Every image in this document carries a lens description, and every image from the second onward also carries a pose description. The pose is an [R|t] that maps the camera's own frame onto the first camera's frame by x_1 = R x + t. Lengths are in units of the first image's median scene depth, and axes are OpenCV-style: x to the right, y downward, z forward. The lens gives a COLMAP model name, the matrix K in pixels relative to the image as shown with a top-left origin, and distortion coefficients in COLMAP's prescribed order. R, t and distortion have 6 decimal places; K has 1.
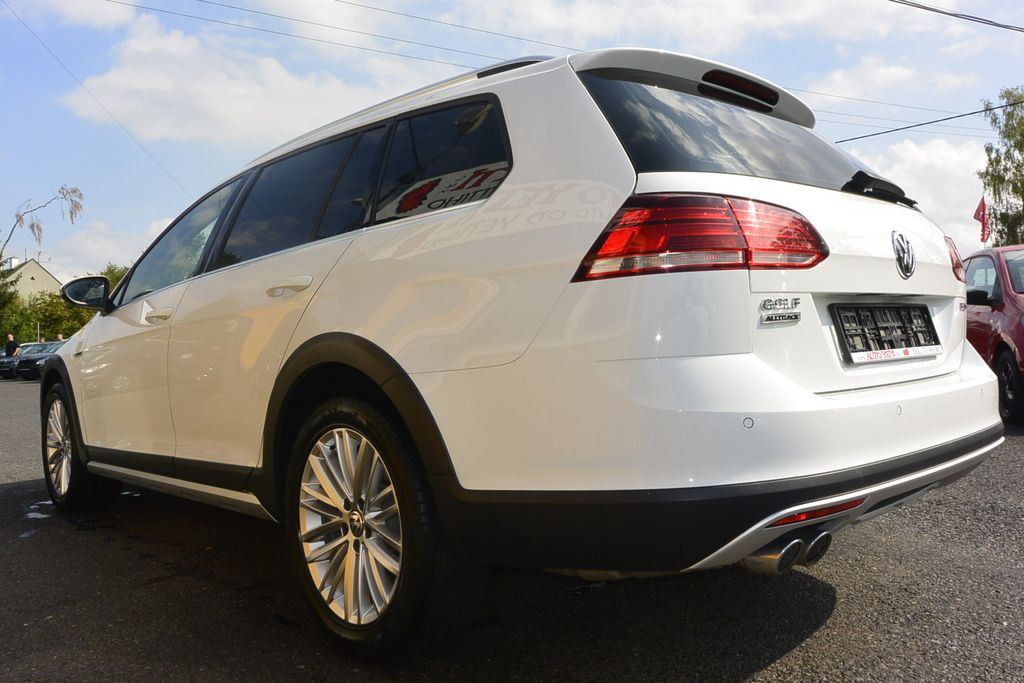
lens RADIAL K [[778.5, 0, 507.5], [0, 778.5, 339.4], [0, 0, 1]] dist [-0.000179, 0.006906]
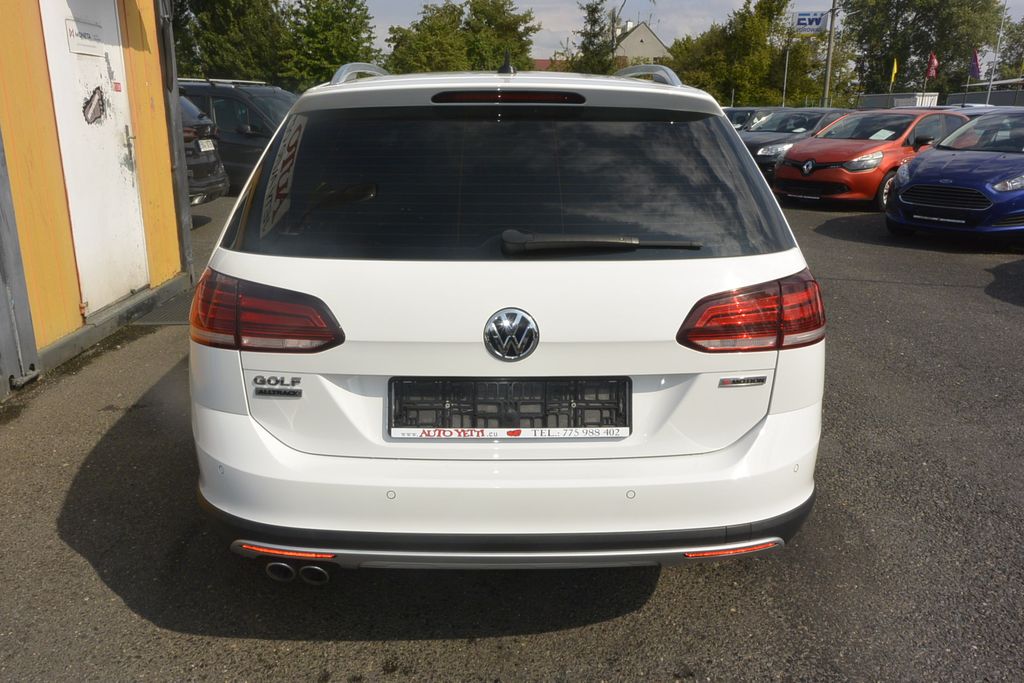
lens RADIAL K [[778.5, 0, 502.8], [0, 778.5, 341.1], [0, 0, 1]] dist [-0.000179, 0.006906]
pose [[0.745305, 0.228376, -0.626391, 0.987440], [-0.033397, 0.951114, 0.307029, -0.351898], [0.665887, -0.207910, 0.716497, 0.308103]]
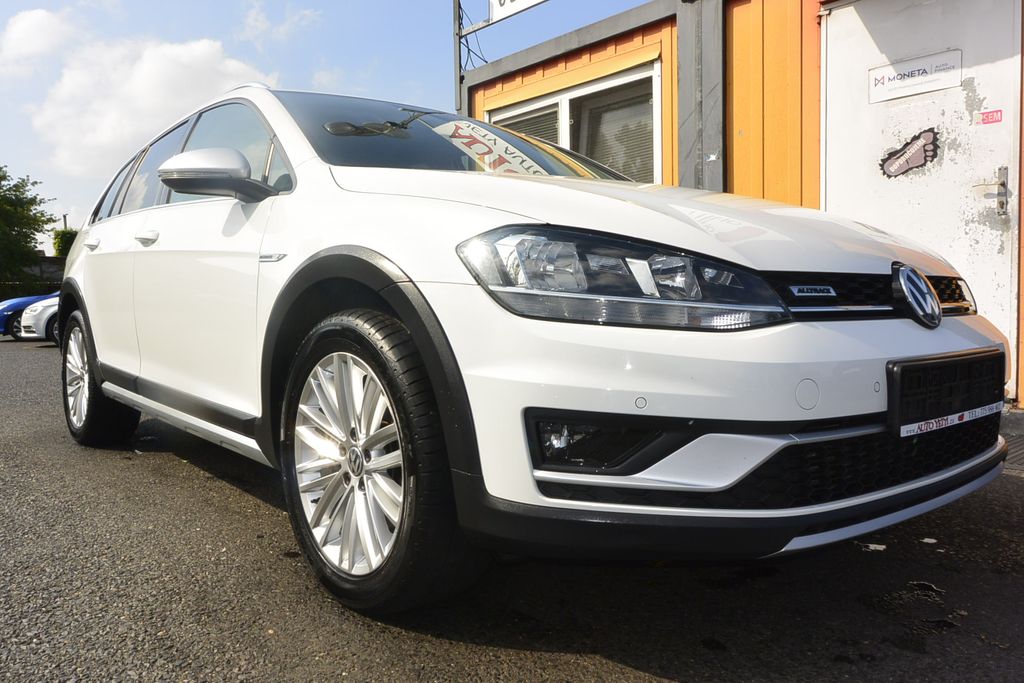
lens RADIAL K [[778.5, 0, 507.1], [0, 778.5, 339.0], [0, 0, 1]] dist [-0.000179, 0.006906]
pose [[-0.998017, 0.046468, 0.042450, -0.696207], [0.048400, 0.997784, 0.045663, 0.082999], [-0.040234, 0.047627, -0.998055, 3.495578]]
